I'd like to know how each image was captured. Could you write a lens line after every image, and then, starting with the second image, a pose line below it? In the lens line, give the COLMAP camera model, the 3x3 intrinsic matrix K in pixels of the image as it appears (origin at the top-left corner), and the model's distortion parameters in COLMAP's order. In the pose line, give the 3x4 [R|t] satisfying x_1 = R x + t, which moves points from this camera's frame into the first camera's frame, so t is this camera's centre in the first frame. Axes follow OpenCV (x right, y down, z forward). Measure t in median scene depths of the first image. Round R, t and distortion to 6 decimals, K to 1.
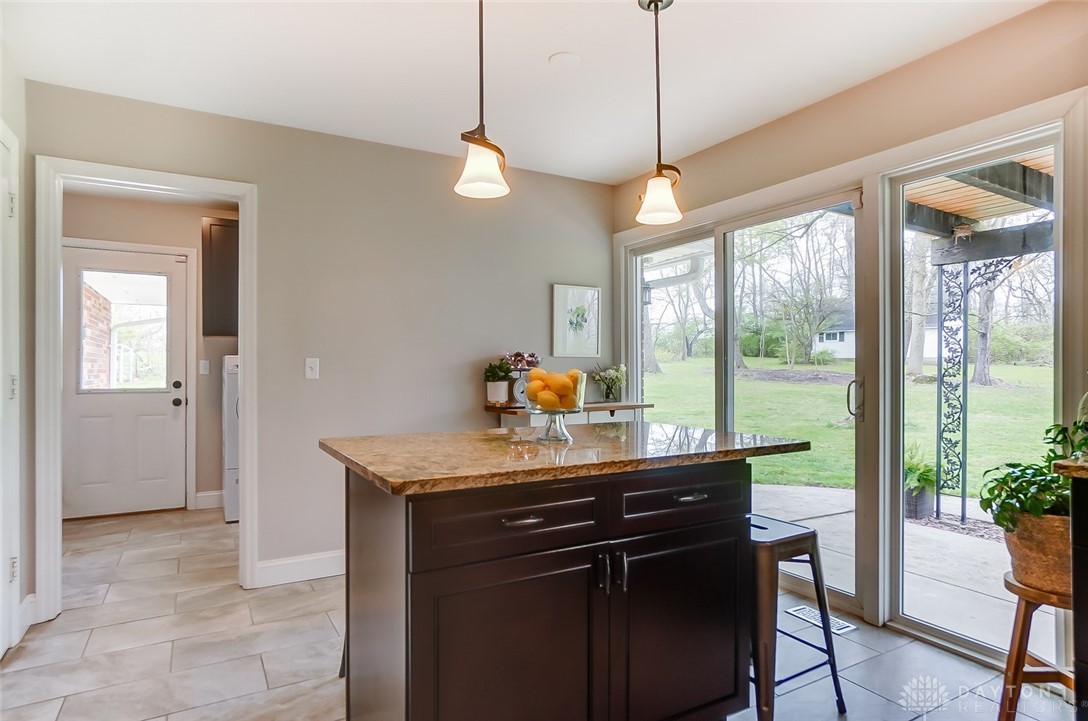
lens RADIAL K [[598.2, 0, 544.0], [0, 598.2, 360.5], [0, 0, 1]] dist [-0.000082, 0.000443]
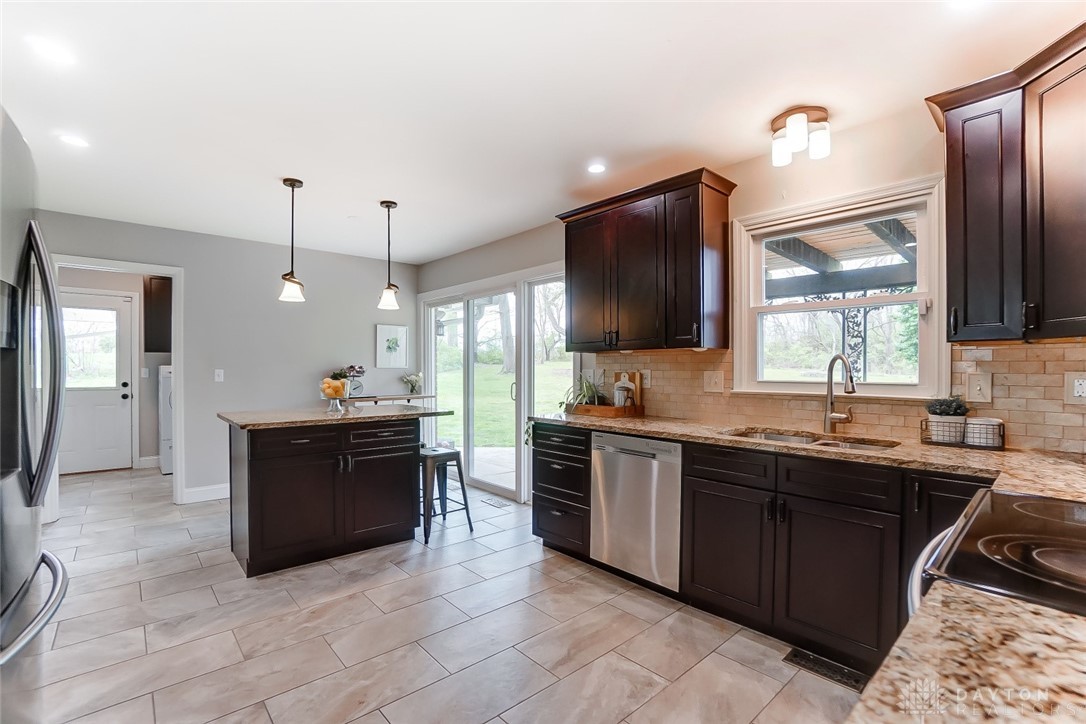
lens RADIAL K [[490.6, 0, 545.5], [0, 490.6, 366.8], [0, 0, 1]] dist [-0.069849, 0.031695]
pose [[0.979785, 0.003547, 0.200024, 0.239747], [-0.005357, 0.999949, 0.008509, -0.026829], [-0.199984, -0.009408, 0.979754, -0.495199]]
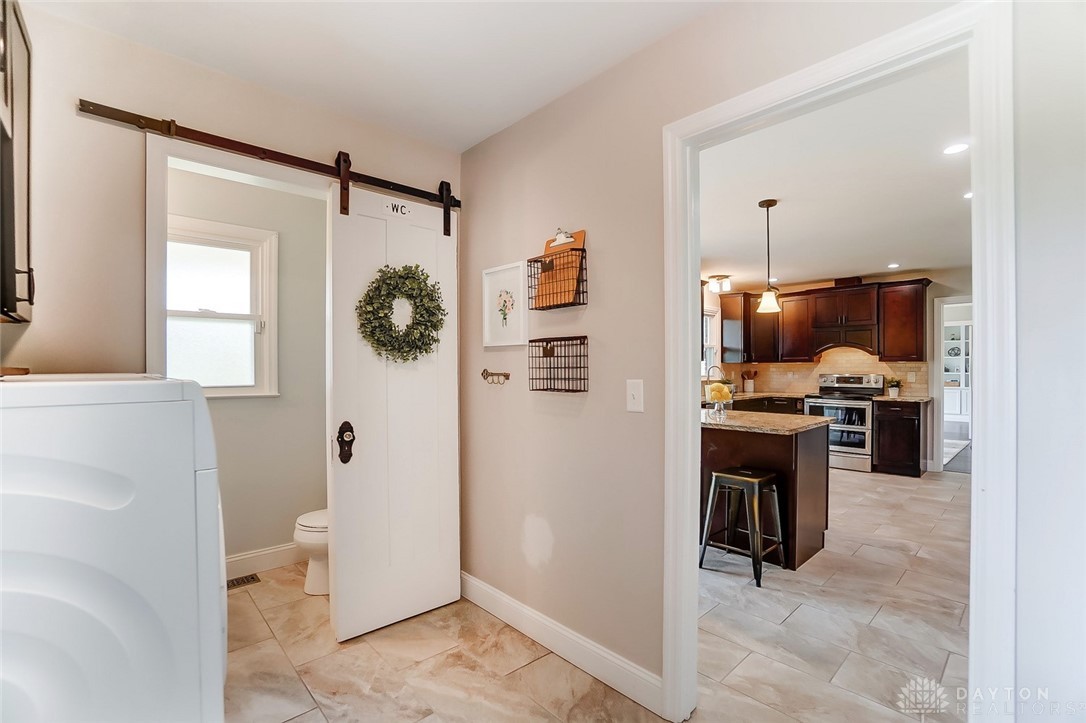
lens RADIAL K [[483.0, 0, 538.8], [0, 483.0, 361.0], [0, 0, 1]] dist [-0.058539, 0.020235]
pose [[-0.207807, 0.000972, 0.978169, -0.935710], [-0.007554, 0.999968, -0.002599, -0.025080], [-0.978141, -0.007929, -0.207793, 1.206143]]
